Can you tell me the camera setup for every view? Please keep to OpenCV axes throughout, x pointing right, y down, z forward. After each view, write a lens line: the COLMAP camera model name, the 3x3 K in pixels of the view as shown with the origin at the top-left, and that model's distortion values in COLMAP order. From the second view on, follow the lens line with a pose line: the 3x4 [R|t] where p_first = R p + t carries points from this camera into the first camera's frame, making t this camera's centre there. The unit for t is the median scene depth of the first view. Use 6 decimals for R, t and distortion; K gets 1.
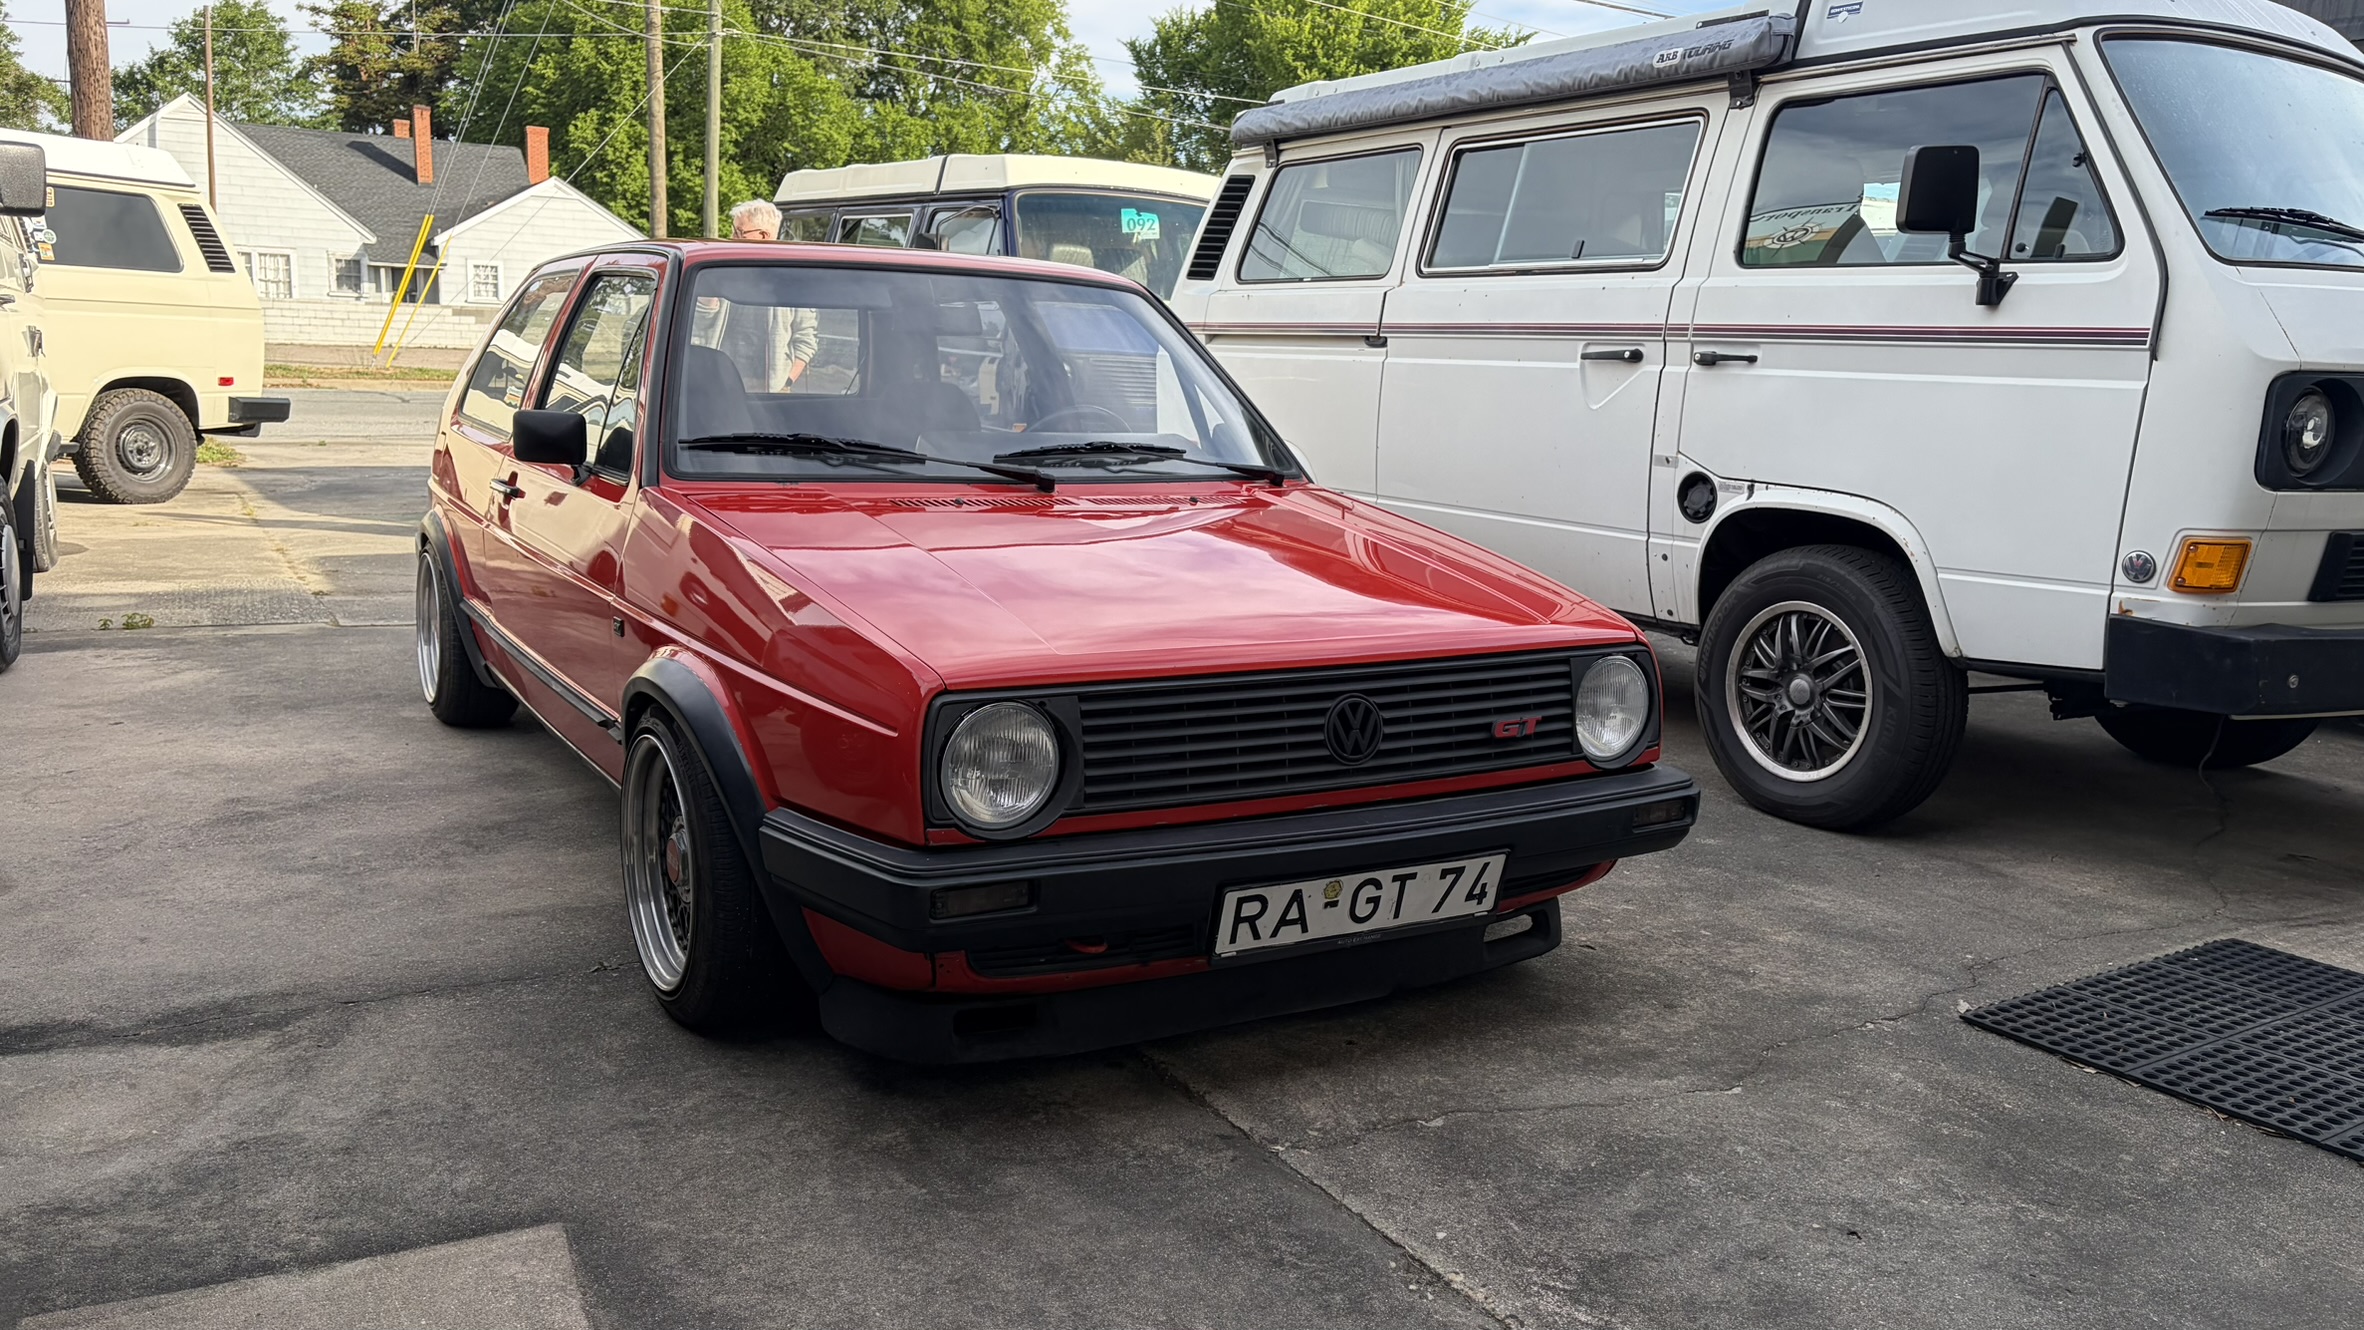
lens RADIAL K [[1743.6, 0, 1182.0], [0, 1743.6, 665.0], [0, 0, 1]] dist [-0.007380, -0.007549]
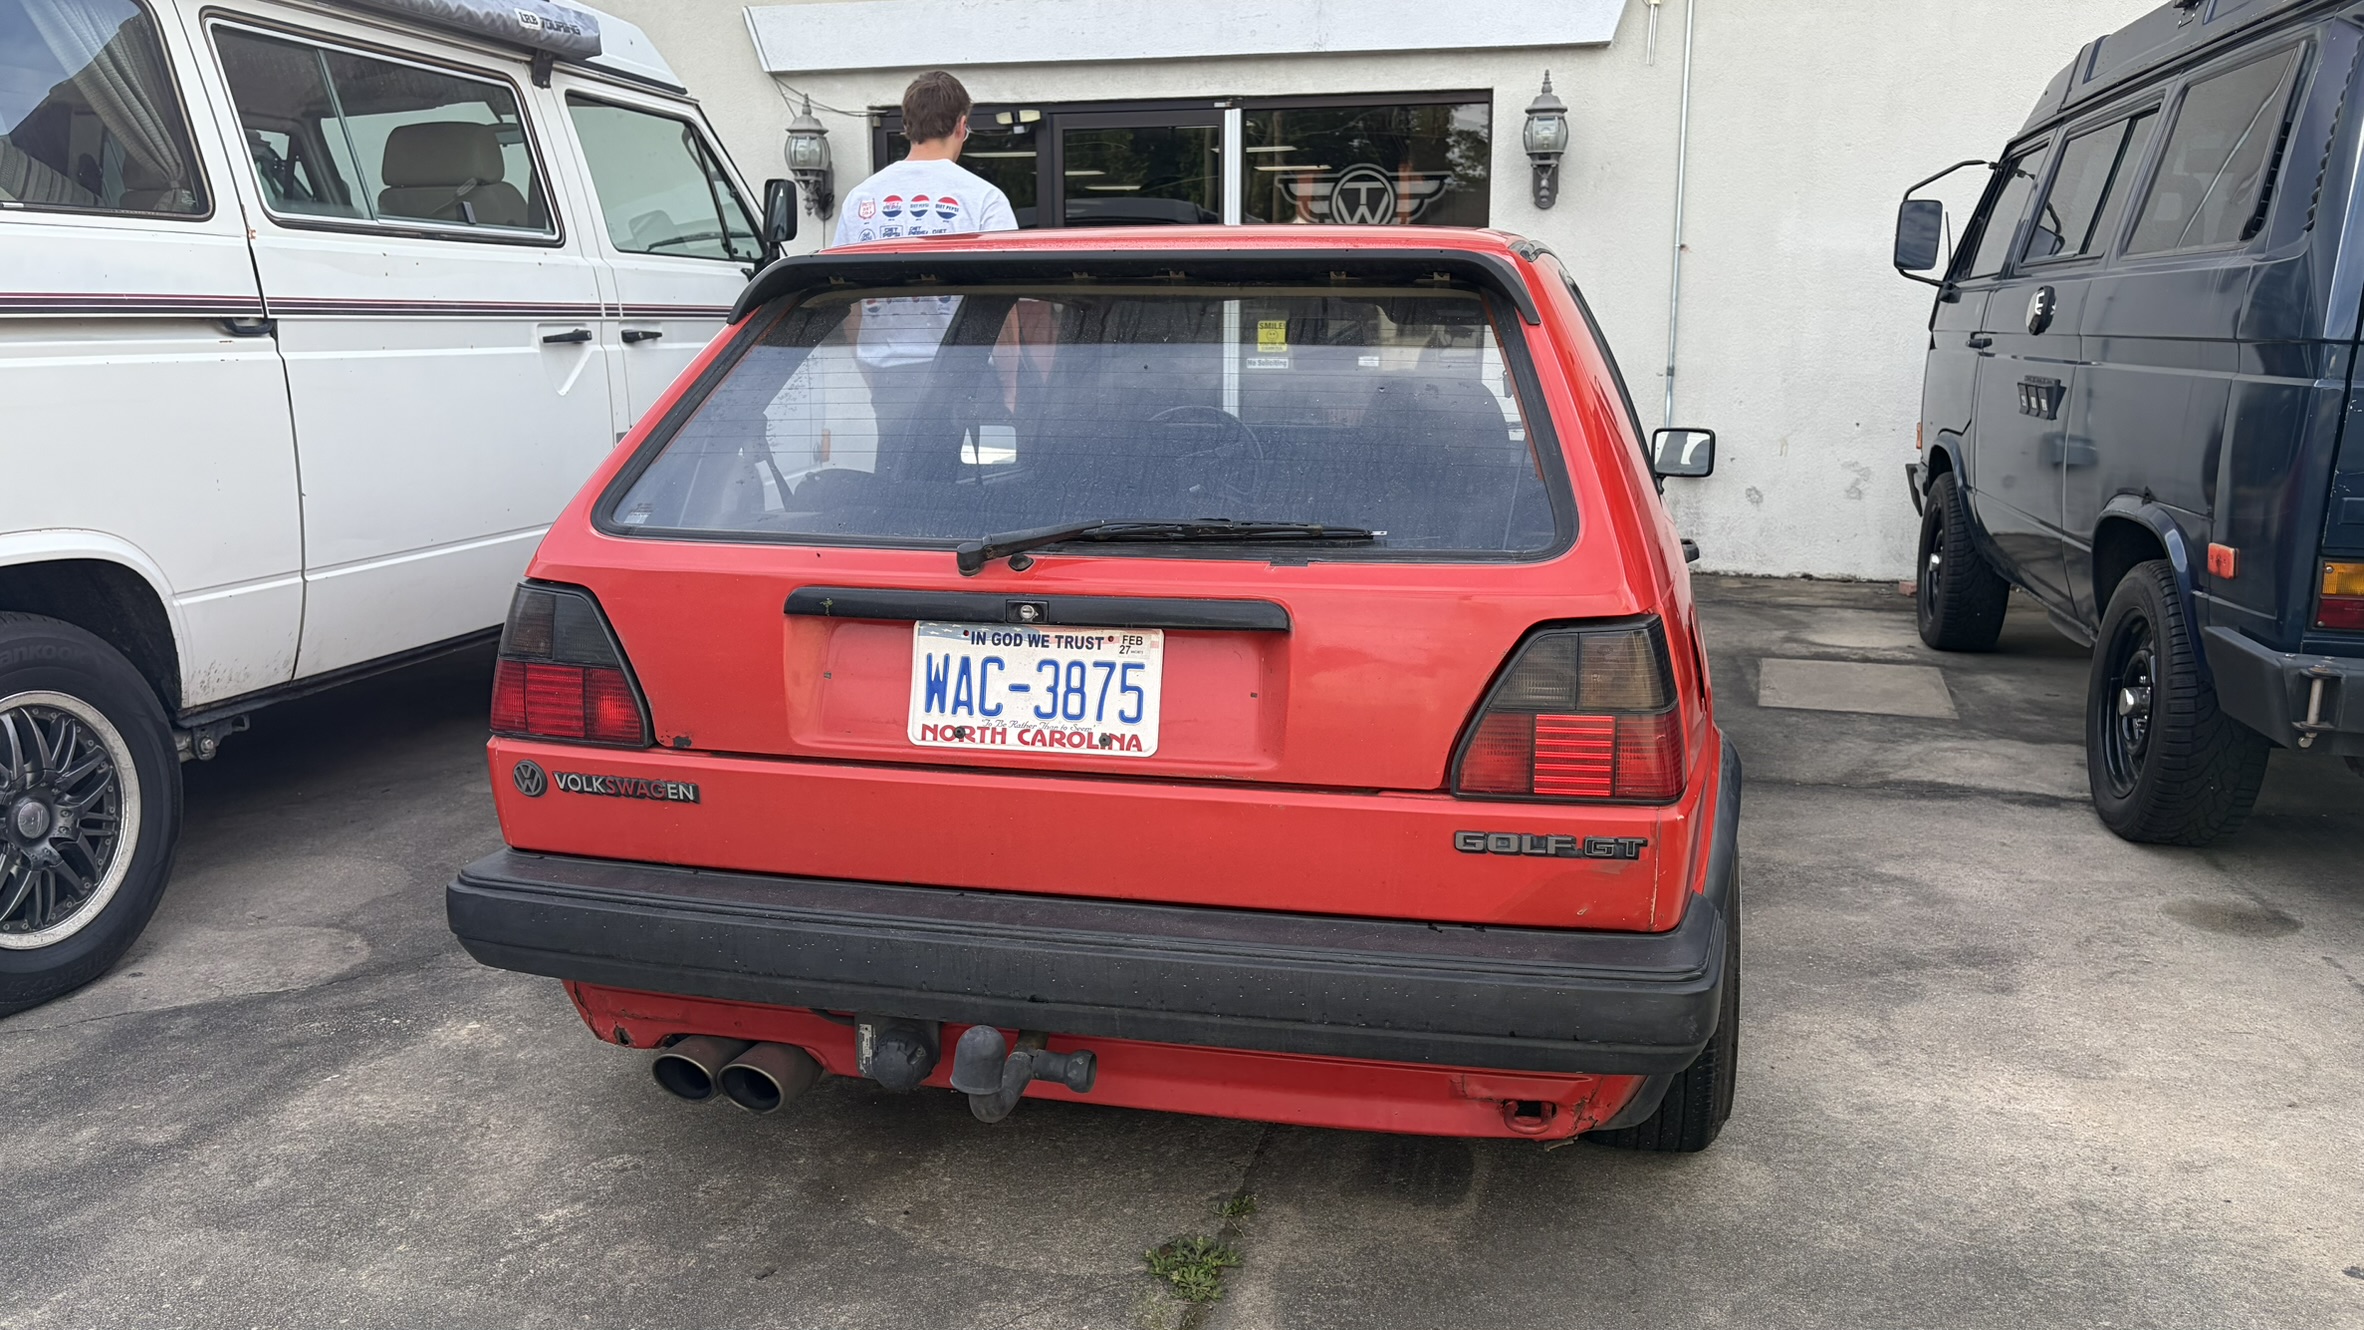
lens RADIAL K [[1807.2, 0, 1182.0], [0, 1807.2, 665.0], [0, 0, 1]] dist [-0.002362, -0.001903]
pose [[-0.716677, -0.166126, 0.677331, -0.799513], [0.095337, 0.938760, 0.331120, -0.356208], [-0.690858, 0.301881, -0.656950, 1.726310]]
